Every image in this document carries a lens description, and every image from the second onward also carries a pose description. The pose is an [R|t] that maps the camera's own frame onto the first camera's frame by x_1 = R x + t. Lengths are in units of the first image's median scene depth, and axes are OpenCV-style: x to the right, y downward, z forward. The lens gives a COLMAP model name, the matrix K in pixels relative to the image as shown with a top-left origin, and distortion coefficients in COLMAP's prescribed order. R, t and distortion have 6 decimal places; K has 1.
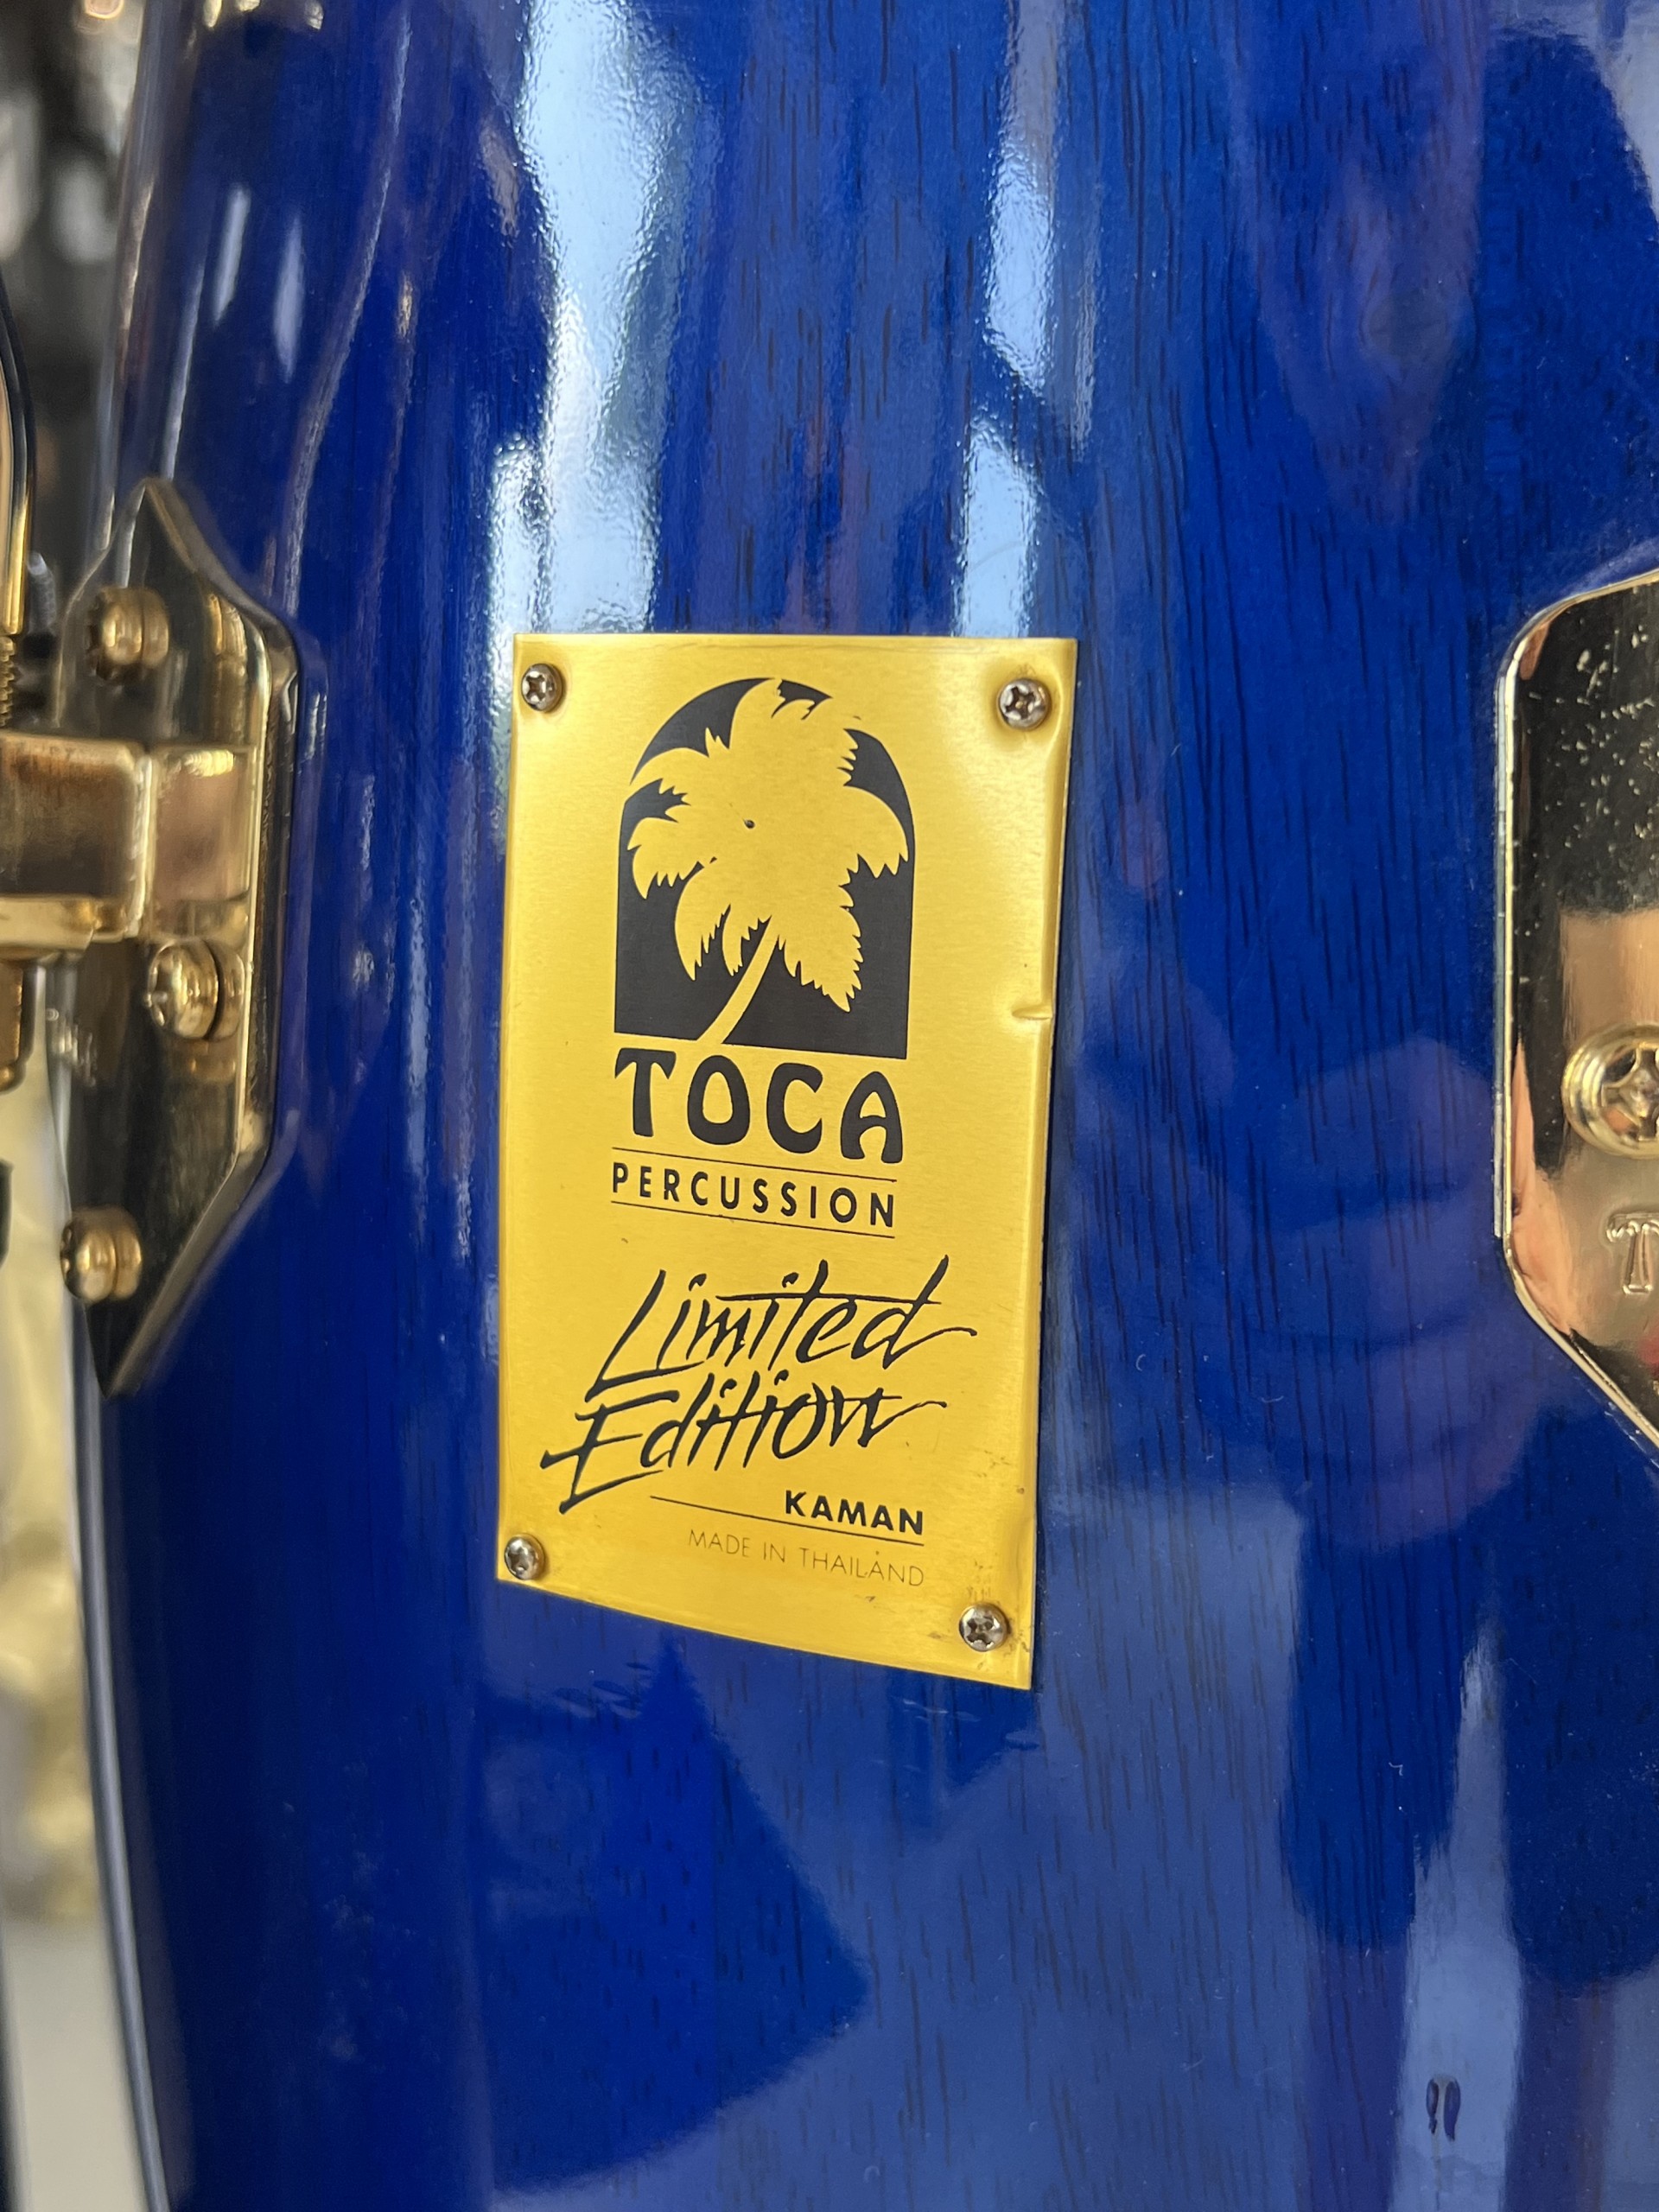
lens RADIAL K [[2532.9, 0, 830.3], [0, 2532.9, 1116.6], [0, 0, 1]] dist [0.207598, 0.000000]
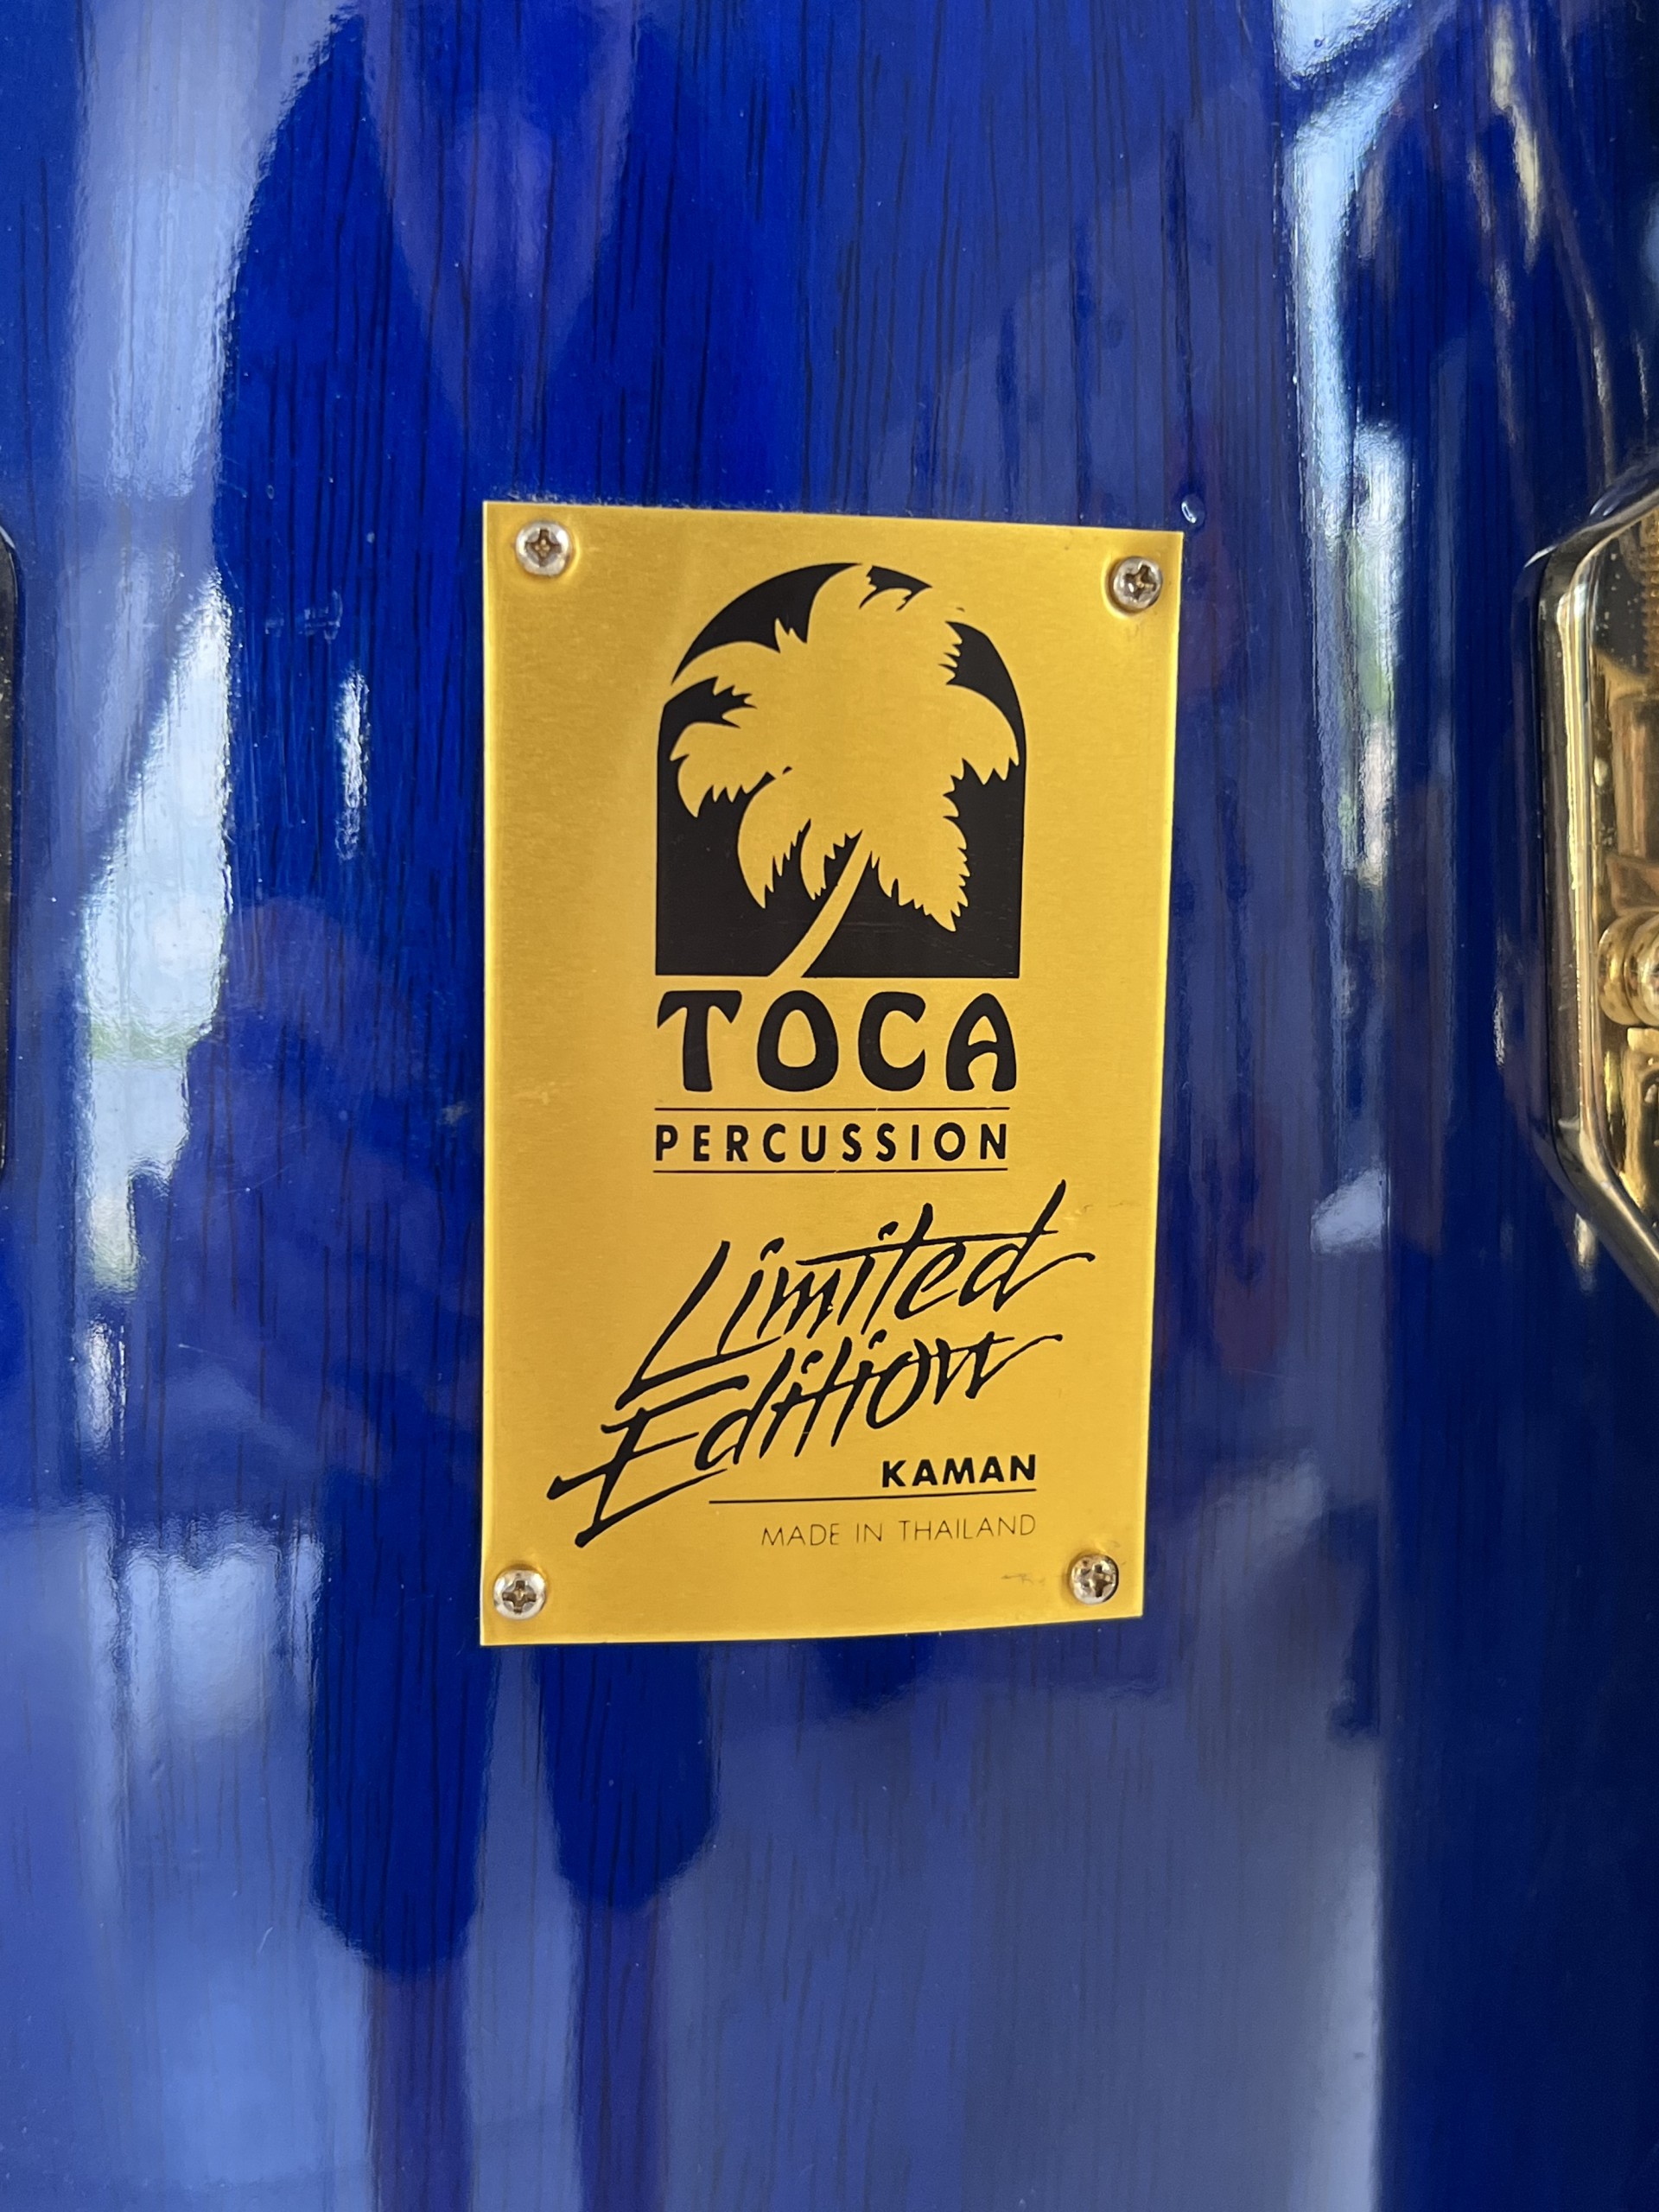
lens RADIAL K [[2532.9, 0, 829.7], [0, 2532.9, 1093.7], [0, 0, 1]] dist [0.207598, 0.000000]
pose [[0.784004, -0.095370, 0.613386, -0.585471], [0.086475, 0.995272, 0.044218, -0.026623], [-0.614703, 0.018375, 0.788544, 0.294237]]
